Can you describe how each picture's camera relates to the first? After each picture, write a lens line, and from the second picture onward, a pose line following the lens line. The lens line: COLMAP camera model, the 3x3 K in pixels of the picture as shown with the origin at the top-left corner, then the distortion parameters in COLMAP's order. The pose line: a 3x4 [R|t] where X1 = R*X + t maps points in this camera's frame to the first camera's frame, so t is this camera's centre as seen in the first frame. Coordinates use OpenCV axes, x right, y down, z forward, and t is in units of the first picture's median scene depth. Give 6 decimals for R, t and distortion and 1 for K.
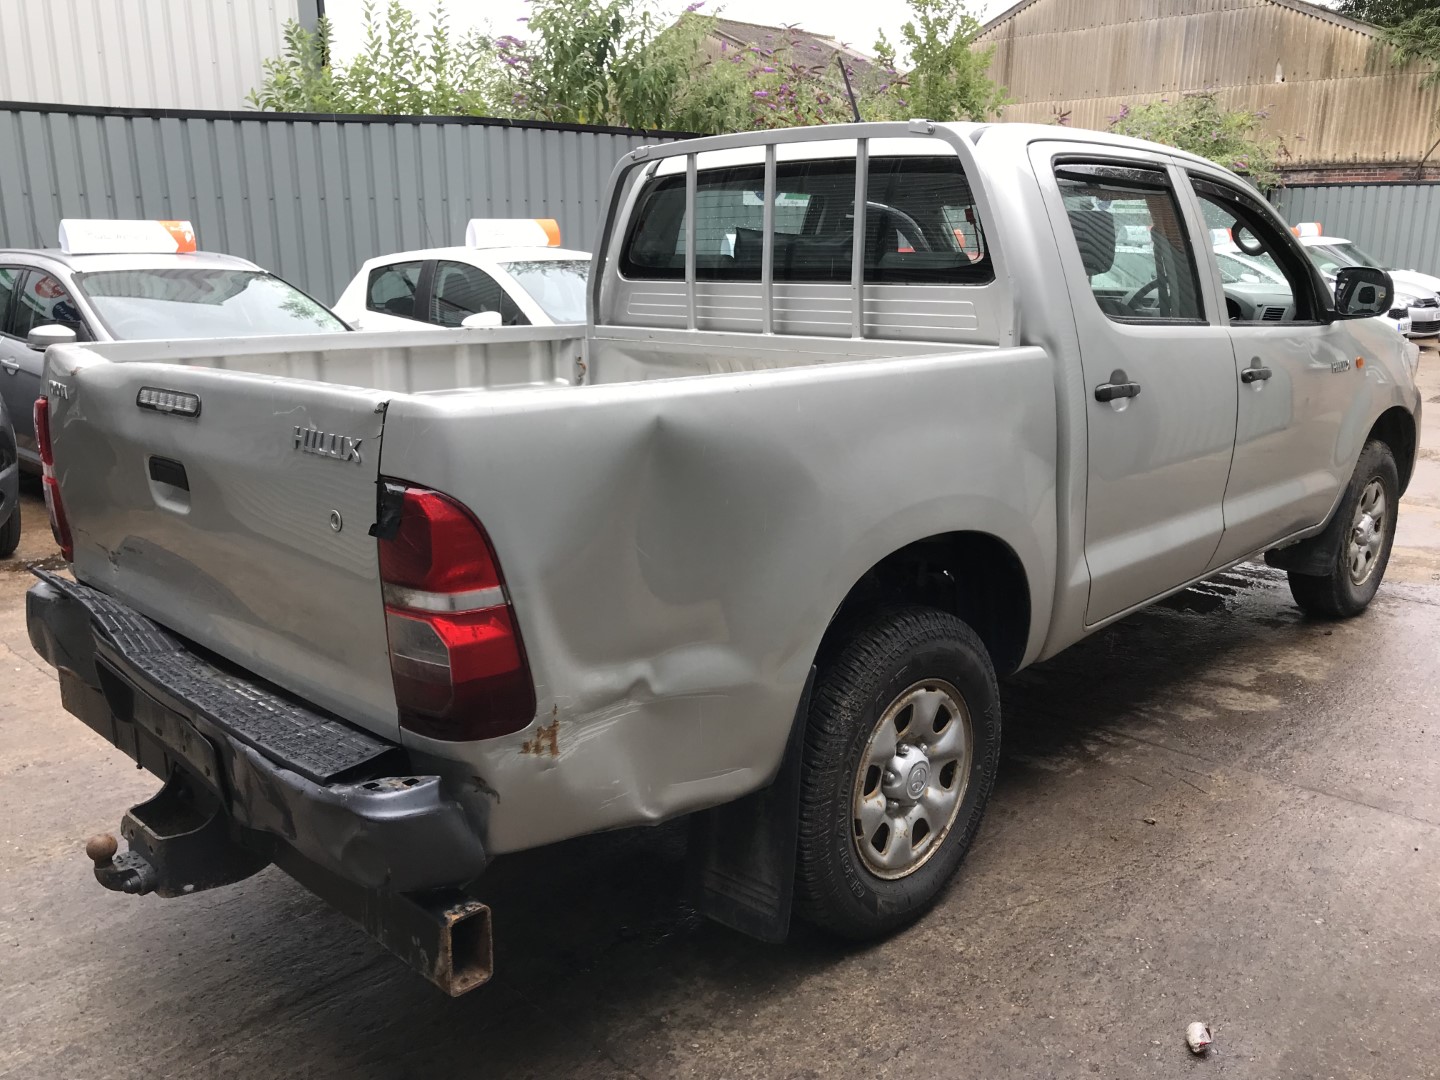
lens RADIAL K [[1168.6, 0, 723.2], [0, 1168.6, 537.8], [0, 0, 1]] dist [0.014740, 0.004376]
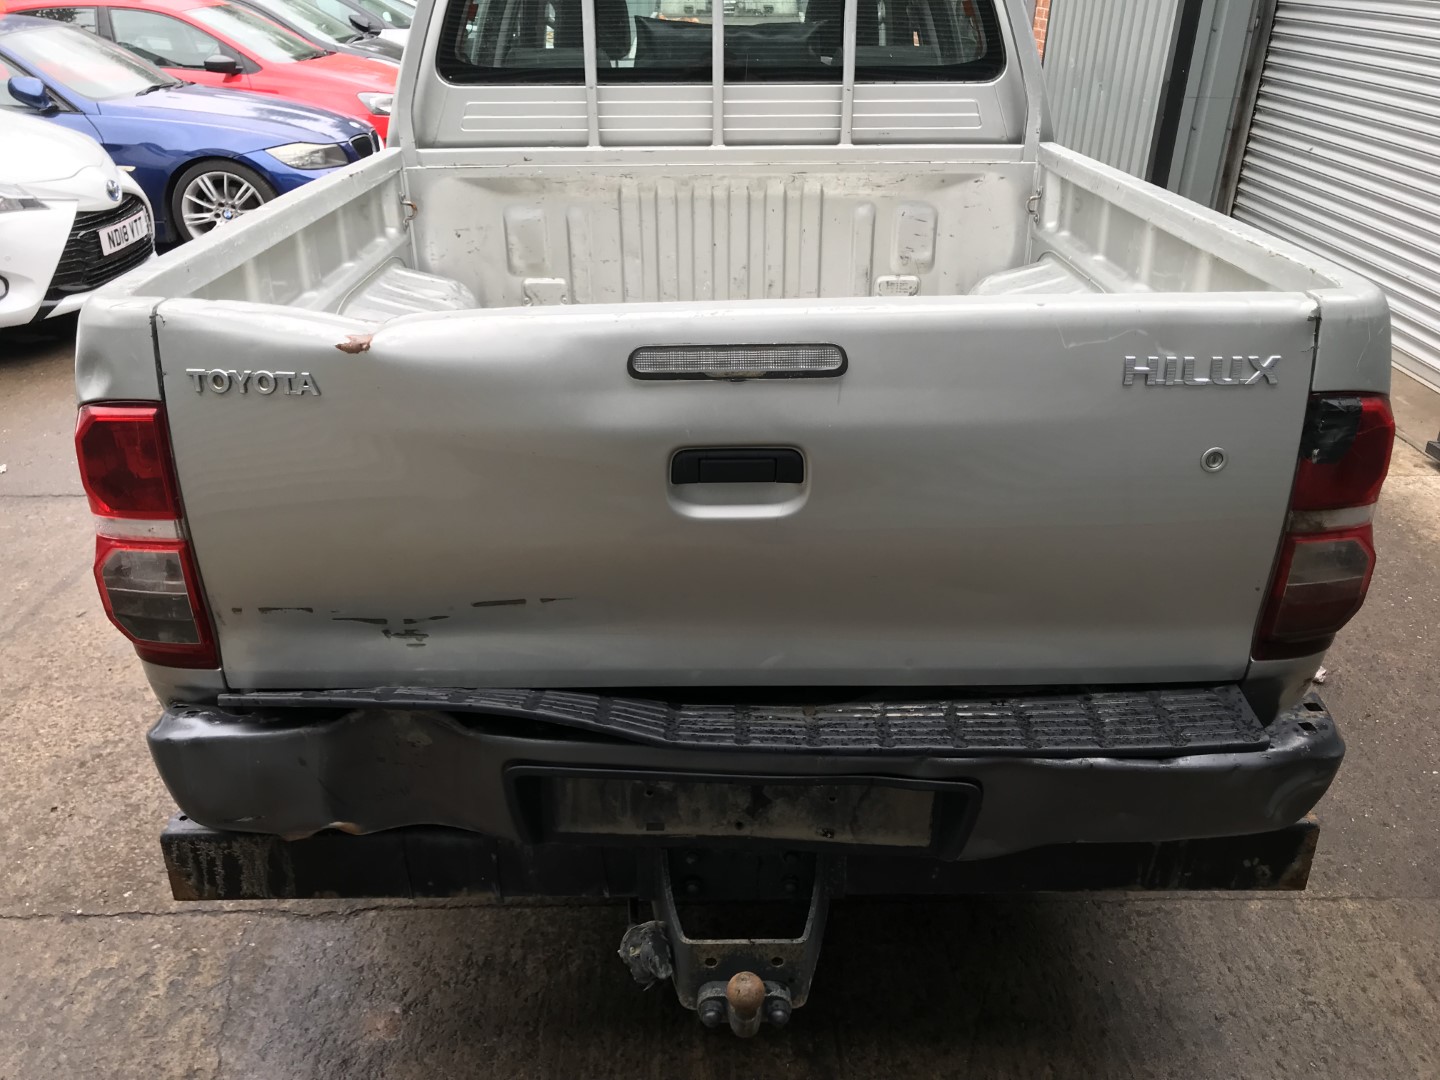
lens RADIAL K [[1168.6, 0, 718.8], [0, 1168.6, 546.2], [0, 0, 1]] dist [0.014740, 0.004376]
pose [[0.726289, -0.302206, 0.617394, -0.903249], [0.168482, 0.949039, 0.266343, -0.191697], [-0.666422, -0.089423, 0.740193, 0.497347]]
